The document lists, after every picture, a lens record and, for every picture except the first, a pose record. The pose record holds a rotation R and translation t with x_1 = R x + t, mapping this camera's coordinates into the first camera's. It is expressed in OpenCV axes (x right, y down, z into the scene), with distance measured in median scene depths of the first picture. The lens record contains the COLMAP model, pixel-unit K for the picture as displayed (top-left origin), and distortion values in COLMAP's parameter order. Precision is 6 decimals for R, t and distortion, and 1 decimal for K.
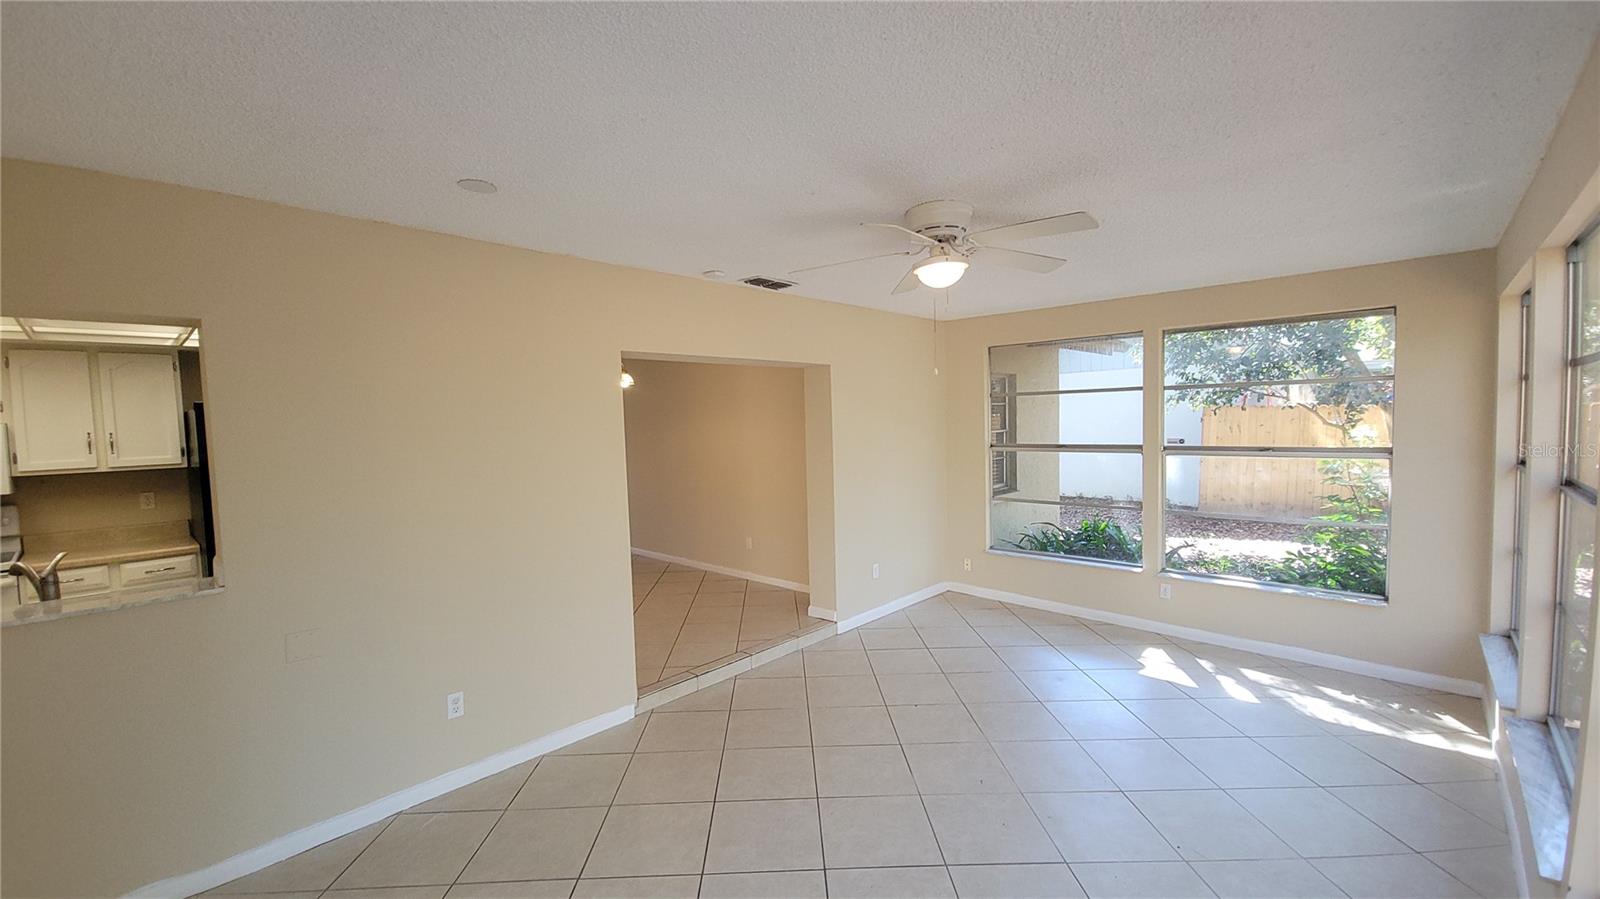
lens RADIAL K [[643.5, 0, 794.0], [0, 643.5, 450.0], [0, 0, 1]] dist [0.006224, -0.002089]
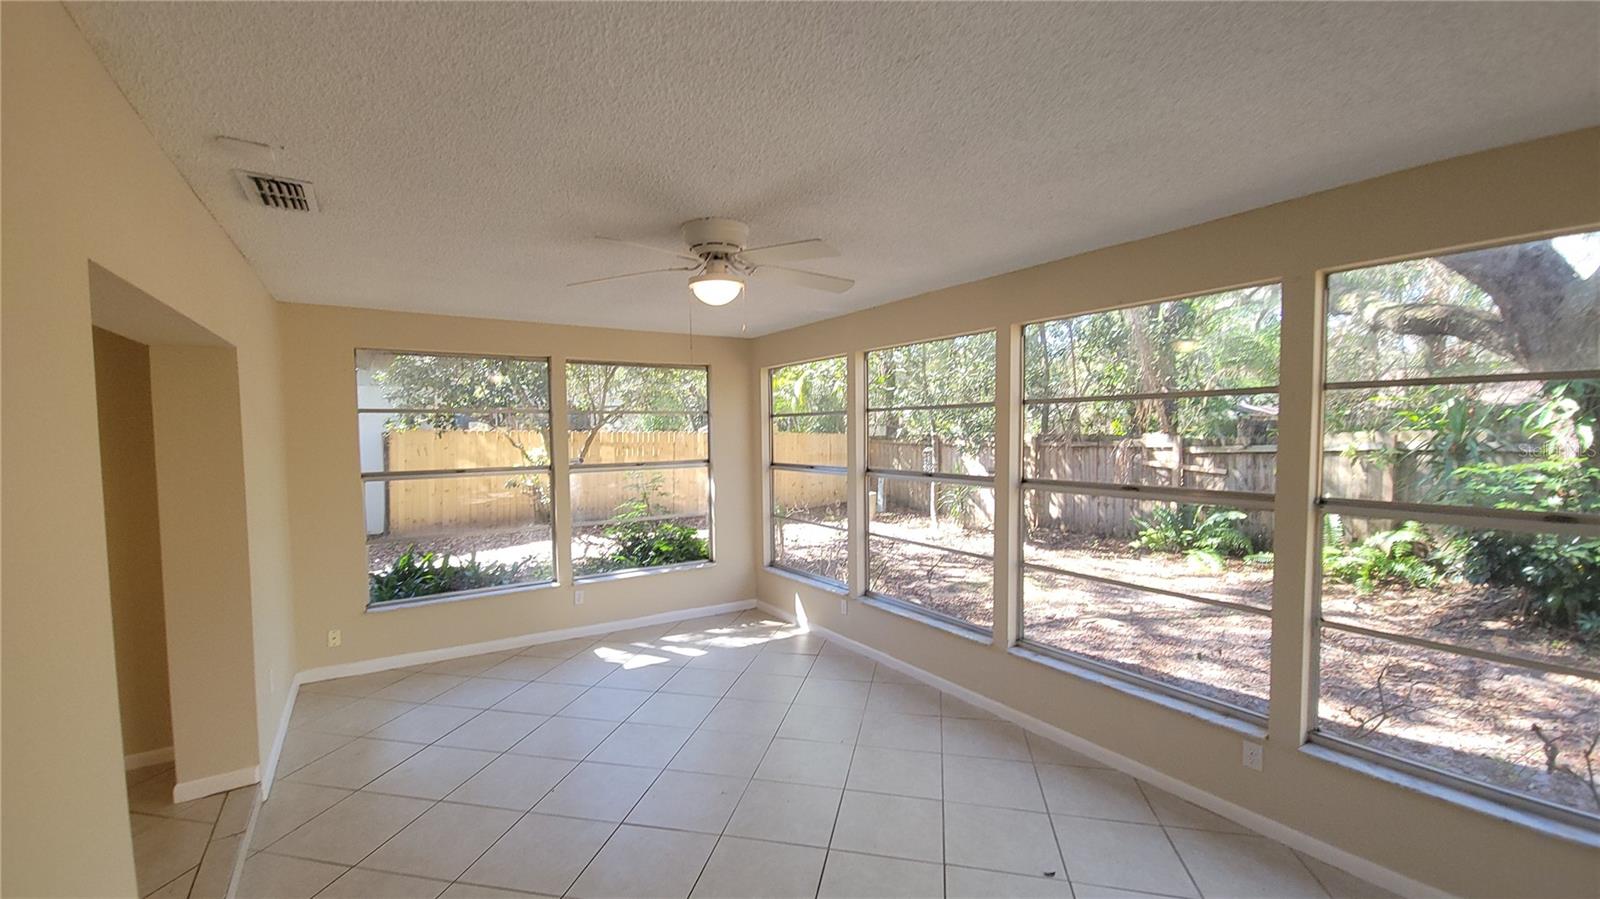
lens RADIAL K [[643.5, 0, 794.5], [0, 643.5, 449.9], [0, 0, 1]] dist [0.006224, -0.002089]
pose [[0.255769, -0.017765, 0.966575, -0.449578], [0.057213, 0.998357, 0.003210, -0.016213], [-0.965043, 0.054480, 0.256365, 0.414383]]
